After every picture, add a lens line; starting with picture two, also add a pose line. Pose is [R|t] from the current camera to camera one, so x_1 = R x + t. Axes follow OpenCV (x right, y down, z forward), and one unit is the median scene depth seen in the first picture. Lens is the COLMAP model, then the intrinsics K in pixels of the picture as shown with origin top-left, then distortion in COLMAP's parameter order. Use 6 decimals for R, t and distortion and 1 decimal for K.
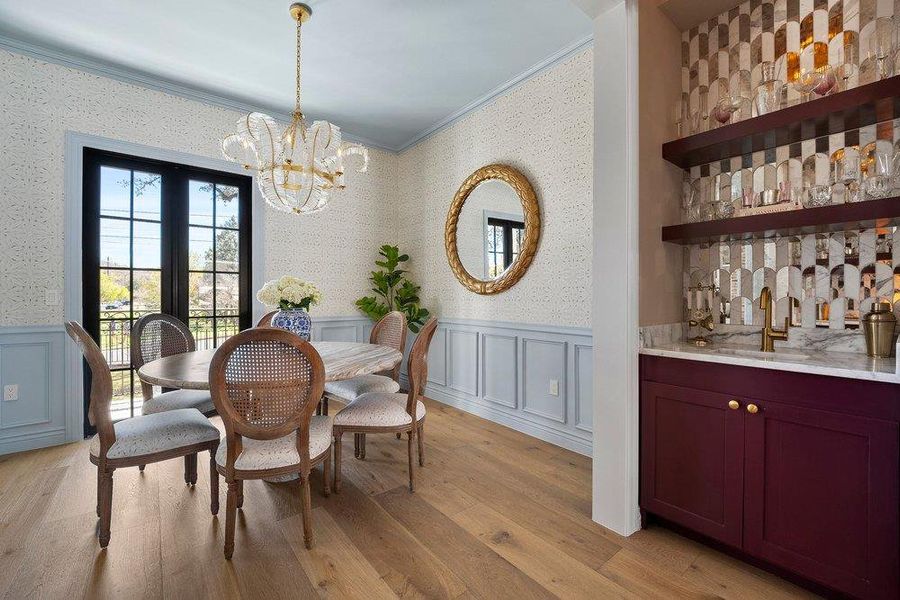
lens RADIAL K [[372.6, 0, 443.8], [0, 372.6, 292.9], [0, 0, 1]] dist [-0.011112, -0.000414]
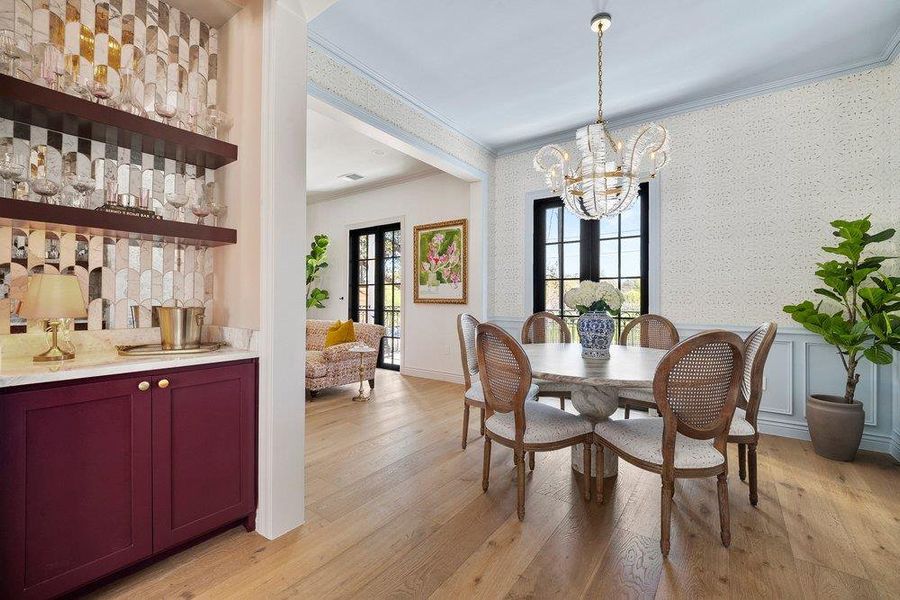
lens RADIAL K [[372.6, 0, 457.0], [0, 372.6, 298.4], [0, 0, 1]] dist [-0.011112, -0.000414]
pose [[-0.266853, -0.008723, 0.963698, -0.212985], [-0.007357, 0.999948, 0.007014, -0.002083], [-0.963709, -0.005218, -0.266903, 0.286355]]
